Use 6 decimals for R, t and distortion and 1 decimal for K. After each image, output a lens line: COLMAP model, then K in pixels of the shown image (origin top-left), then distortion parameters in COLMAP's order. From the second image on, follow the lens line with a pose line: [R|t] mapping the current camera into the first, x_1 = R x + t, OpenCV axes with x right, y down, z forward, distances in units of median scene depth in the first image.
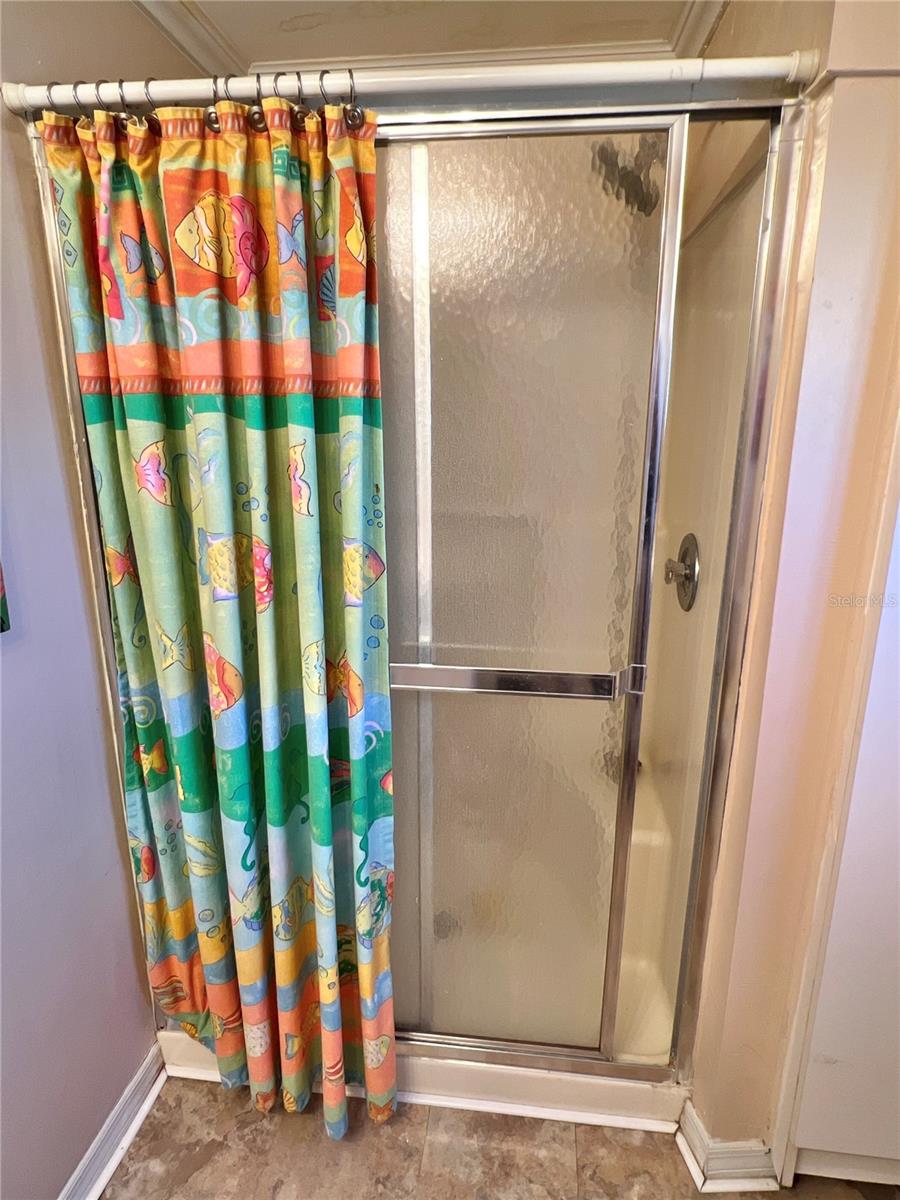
lens RADIAL K [[689.0, 0, 451.2], [0, 689.0, 598.5], [0, 0, 1]] dist [-0.001563, -0.000685]
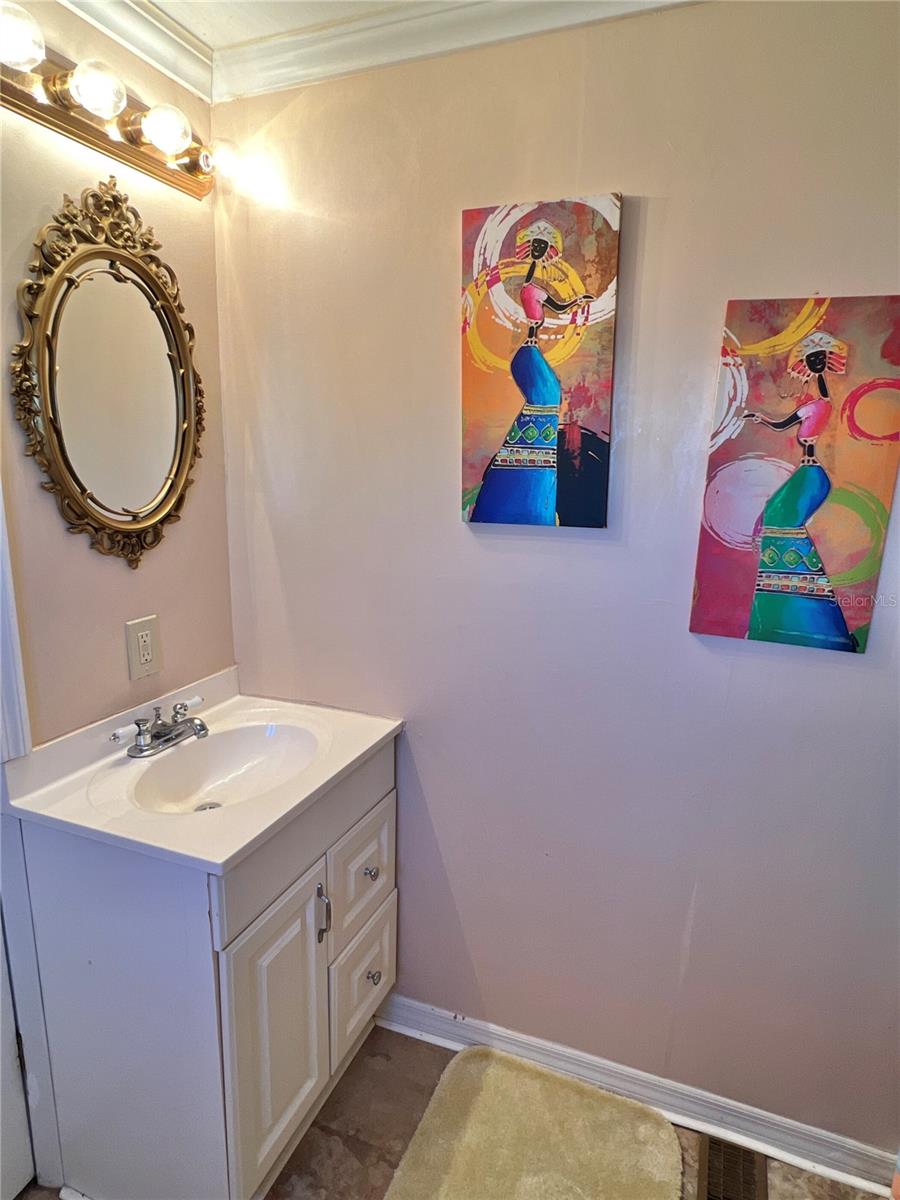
lens RADIAL K [[689.0, 0, 451.8], [0, 689.0, 601.3], [0, 0, 1]] dist [-0.001563, -0.000685]
pose [[-0.259595, 0.188050, -0.947232, 0.477349], [-0.268649, 0.928078, 0.257873, -0.113620], [0.927598, 0.321415, -0.190405, 0.404545]]
